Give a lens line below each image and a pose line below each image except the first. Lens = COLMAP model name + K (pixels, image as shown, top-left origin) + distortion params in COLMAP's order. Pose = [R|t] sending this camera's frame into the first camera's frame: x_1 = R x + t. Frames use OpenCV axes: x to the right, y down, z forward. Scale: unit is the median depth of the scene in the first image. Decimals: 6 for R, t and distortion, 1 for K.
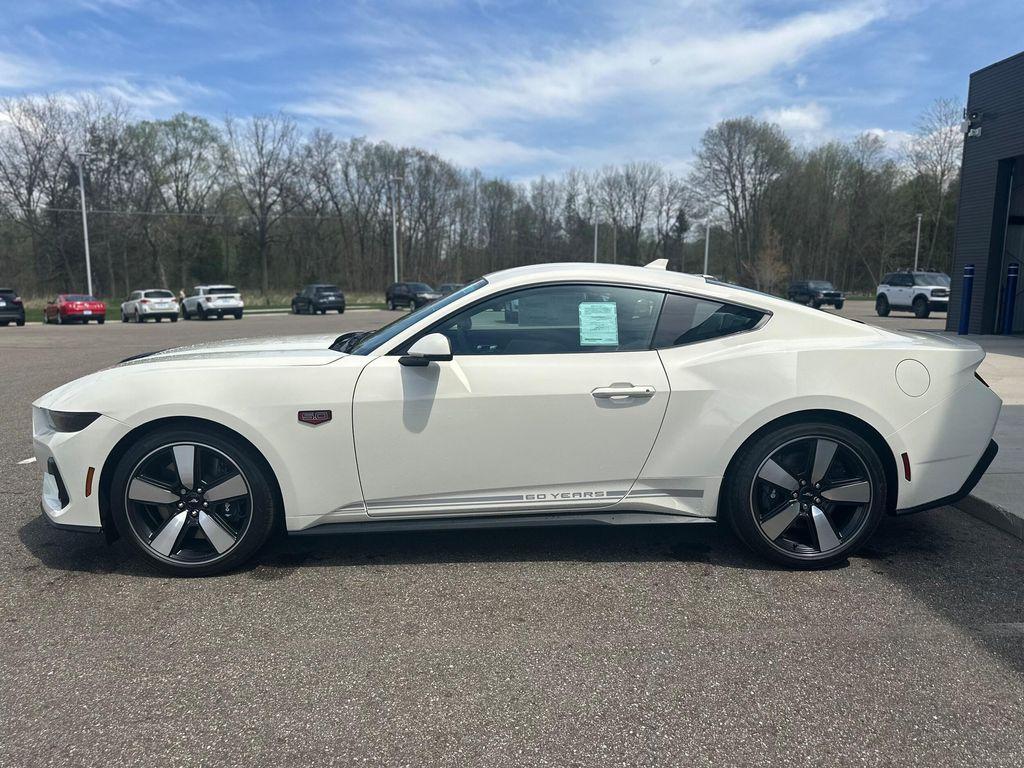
lens RADIAL K [[725.9, 0, 516.5], [0, 725.9, 388.8], [0, 0, 1]] dist [0.108187, -0.167726]
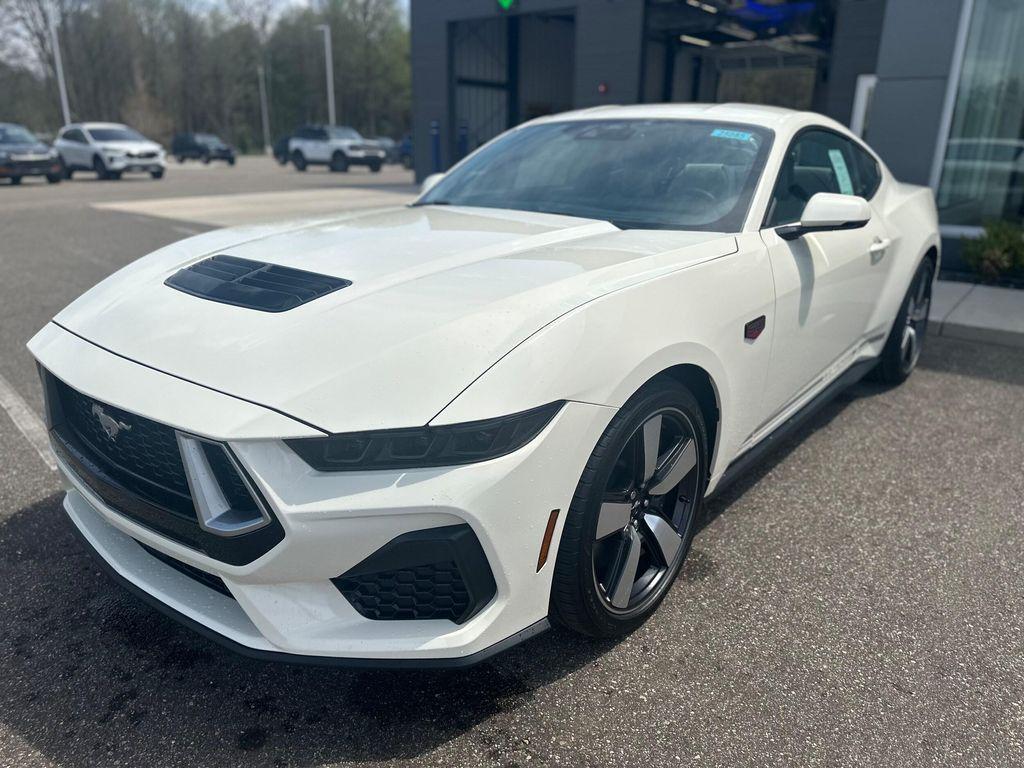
lens RADIAL K [[745.2, 0, 526.4], [0, 745.2, 372.5], [0, 0, 1]] dist [0.001706, -0.007422]
pose [[0.649898, -0.222137, 0.726834, -0.091269], [0.101681, 0.973149, 0.206498, -0.008570], [-0.753188, -0.060297, 0.655035, 0.068070]]
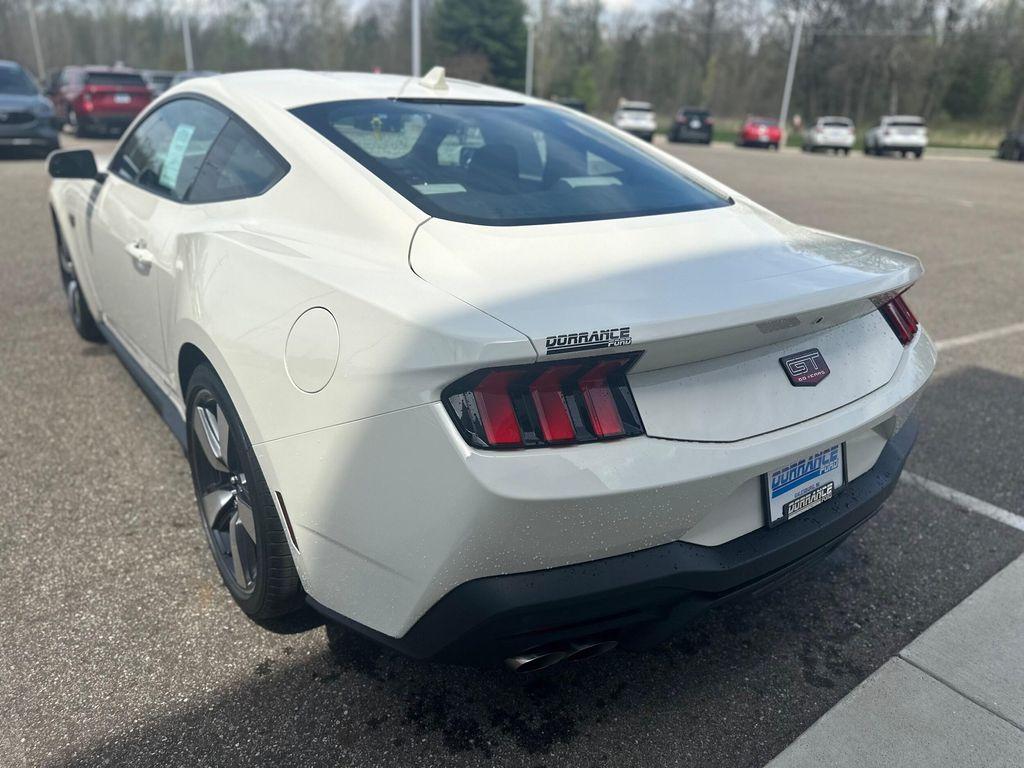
lens RADIAL K [[733.4, 0, 516.7], [0, 733.4, 380.7], [0, 0, 1]] dist [0.055341, -0.072979]
pose [[0.578166, 0.320469, -0.750349, 0.096175], [-0.162400, 0.946435, 0.279082, -0.014300], [0.799594, -0.039499, 0.599241, 0.083841]]
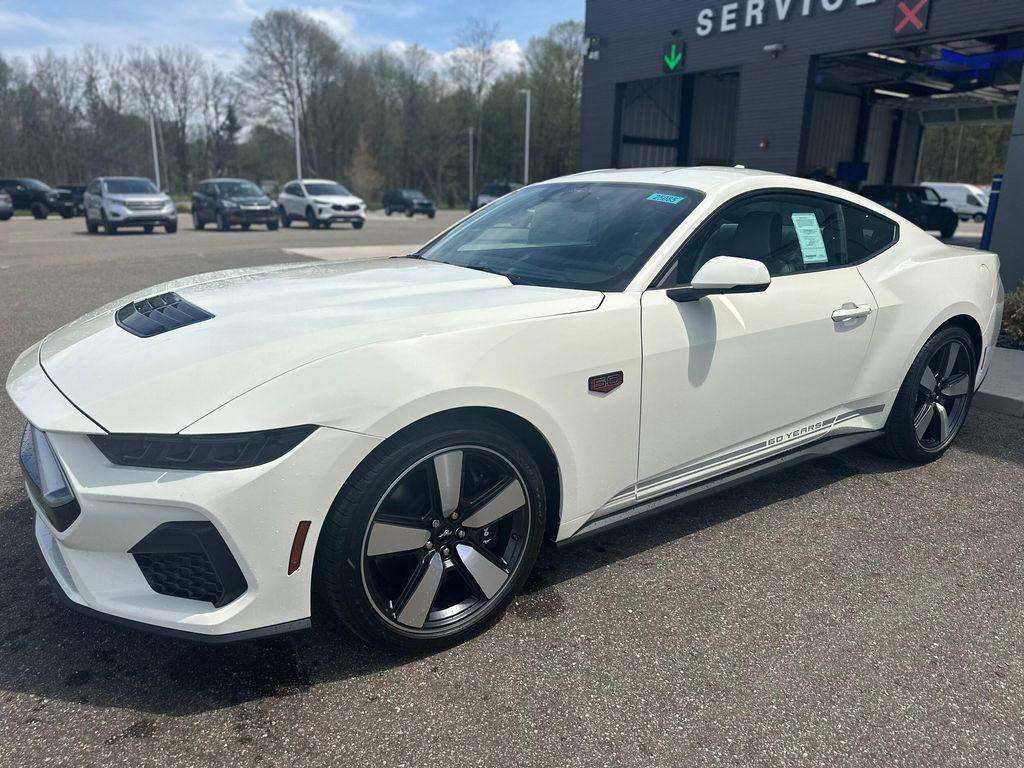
lens RADIAL K [[734.6, 0, 519.4], [0, 734.6, 384.3], [0, 0, 1]] dist [0.052900, -0.075403]
pose [[0.829369, -0.129845, 0.543404, -0.072154], [0.067243, 0.988747, 0.133630, -0.006039], [-0.554641, -0.074289, 0.828767, 0.043778]]
